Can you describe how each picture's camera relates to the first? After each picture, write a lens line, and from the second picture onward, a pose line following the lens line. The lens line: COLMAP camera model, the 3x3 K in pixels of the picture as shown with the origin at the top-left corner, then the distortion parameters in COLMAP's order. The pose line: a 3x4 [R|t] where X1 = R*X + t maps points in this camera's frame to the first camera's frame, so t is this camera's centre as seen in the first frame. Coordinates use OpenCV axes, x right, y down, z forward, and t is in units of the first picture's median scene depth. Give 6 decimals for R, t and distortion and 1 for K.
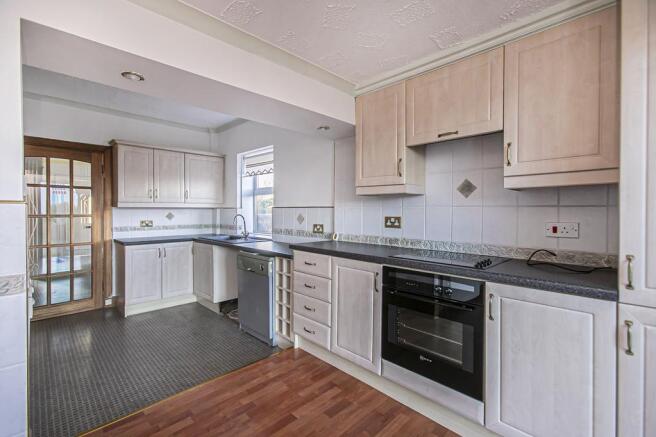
lens RADIAL K [[294.8, 0, 318.6], [0, 294.8, 215.1], [0, 0, 1]] dist [0.001810, 0.000752]
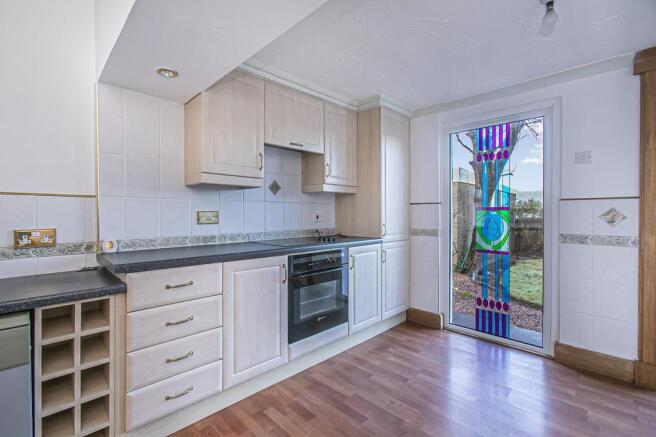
lens RADIAL K [[294.8, 0, 318.6], [0, 294.8, 215.1], [0, 0, 1]] dist [0.001810, 0.000752]
pose [[-0.000922, -0.013055, 0.999914, -0.743304], [0.017877, 0.999755, 0.013069, 0.013126], [-0.999840, 0.017888, -0.000689, 0.797819]]
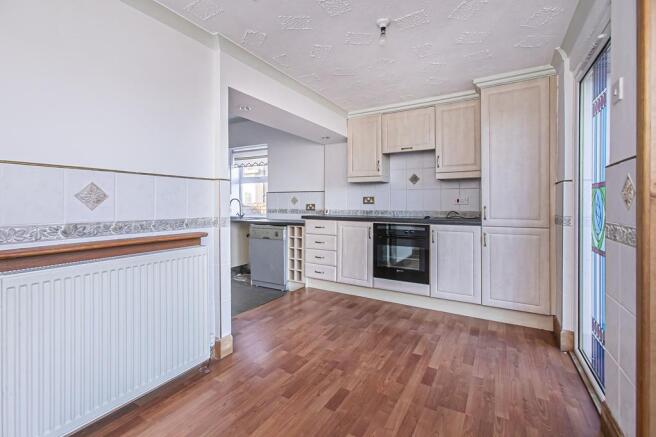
lens RADIAL K [[298.9, 0, 323.7], [0, 298.9, 202.8], [0, 0, 1]] dist [0.000362, 0.000235]
pose [[0.964728, -0.002376, 0.263238, -0.465432], [0.006550, 0.999866, -0.014980, 0.070204], [-0.263167, 0.016176, 0.964615, -0.543275]]
